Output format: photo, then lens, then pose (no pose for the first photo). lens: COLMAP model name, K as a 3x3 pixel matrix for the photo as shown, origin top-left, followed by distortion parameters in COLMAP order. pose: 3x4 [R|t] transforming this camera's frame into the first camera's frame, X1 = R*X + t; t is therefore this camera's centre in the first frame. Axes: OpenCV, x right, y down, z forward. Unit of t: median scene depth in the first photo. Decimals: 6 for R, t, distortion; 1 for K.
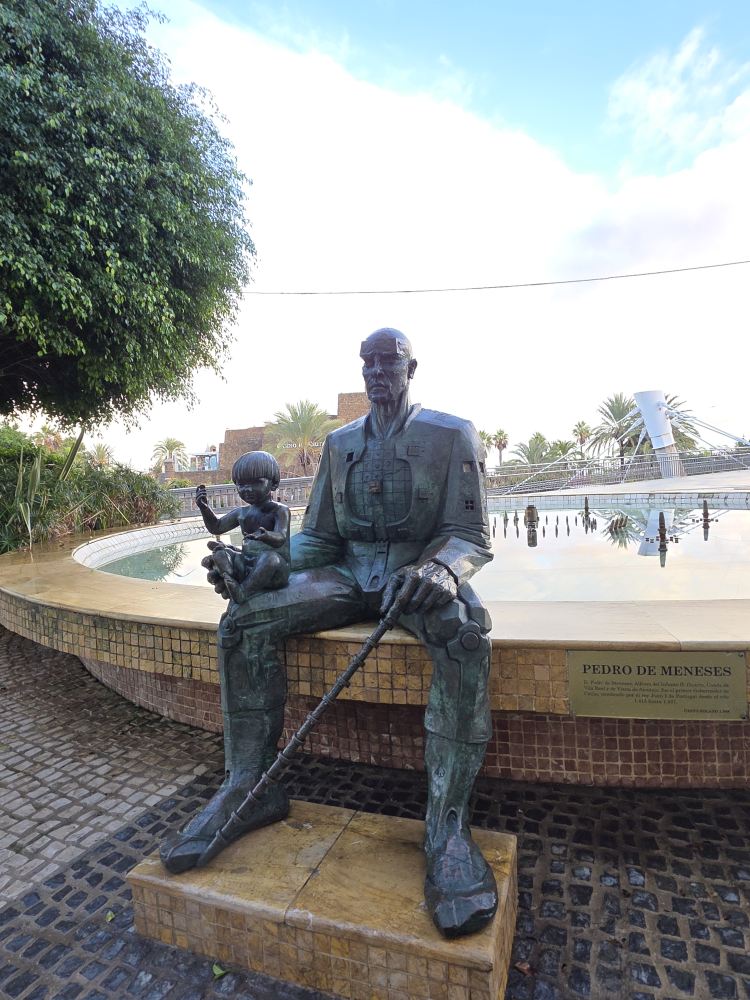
lens RADIAL K [[584.8, 0, 375.3], [0, 584.8, 502.2], [0, 0, 1]] dist [-0.000005, -0.000434]
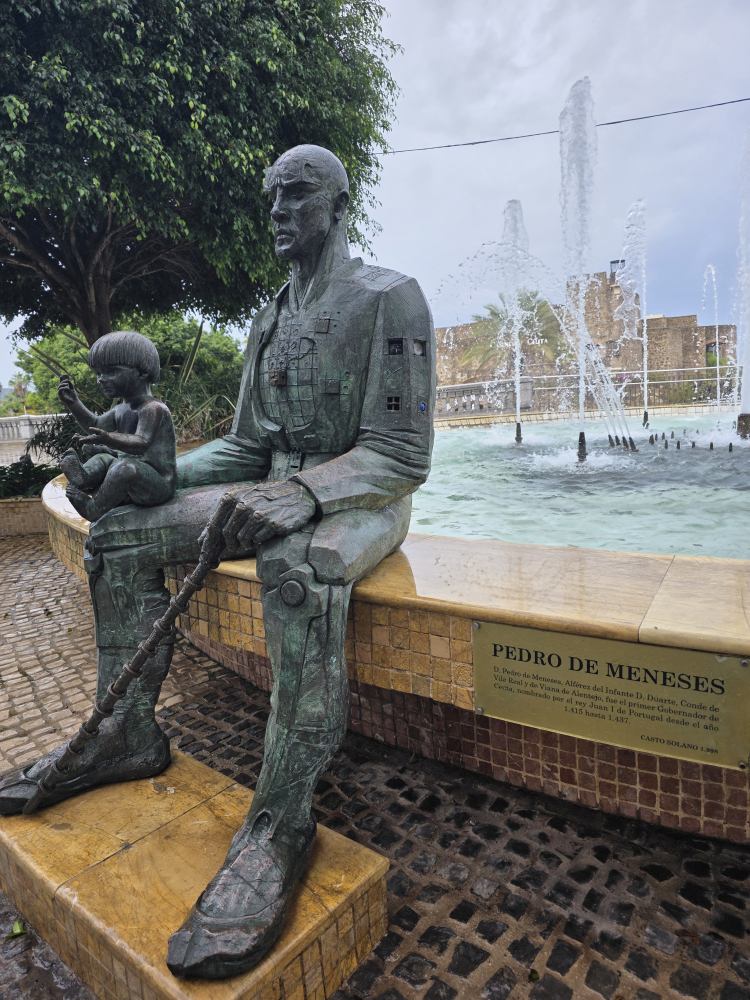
lens RADIAL K [[669.6, 0, 374.4], [0, 669.6, 504.6], [0, 0, 1]] dist [0.045722, -0.014771]
pose [[0.943875, 0.055679, -0.325575, 0.392066], [-0.008914, 0.989625, 0.143400, 0.009691], [0.330181, -0.132449, 0.934579, 0.216903]]
